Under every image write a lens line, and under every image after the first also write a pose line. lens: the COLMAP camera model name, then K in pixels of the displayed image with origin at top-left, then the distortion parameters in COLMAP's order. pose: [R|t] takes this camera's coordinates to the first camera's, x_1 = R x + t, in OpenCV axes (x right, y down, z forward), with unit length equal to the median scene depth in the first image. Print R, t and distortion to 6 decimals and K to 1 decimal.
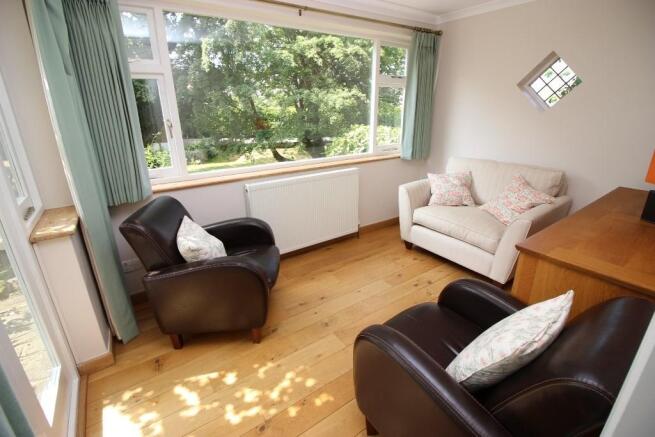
lens RADIAL K [[305.5, 0, 308.6], [0, 305.5, 215.0], [0, 0, 1]] dist [-0.010170, -0.003228]
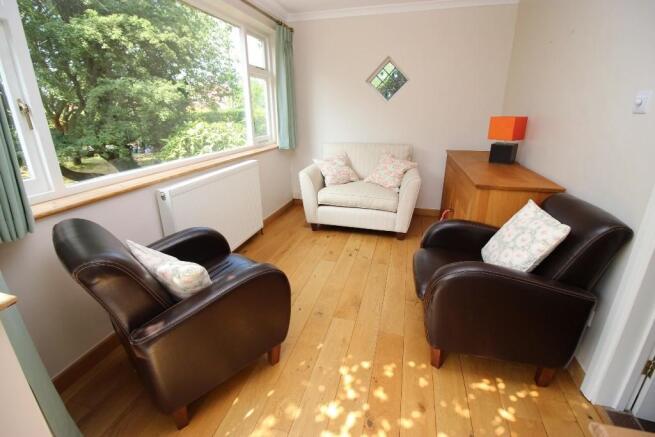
lens RADIAL K [[305.5, 0, 323.9], [0, 305.5, 216.6], [0, 0, 1]] dist [-0.010170, -0.003228]
pose [[0.753886, -0.205209, 0.624136, -0.323969], [0.210349, 0.975355, 0.066608, -0.000869], [-0.622422, 0.081071, 0.778471, 0.154501]]
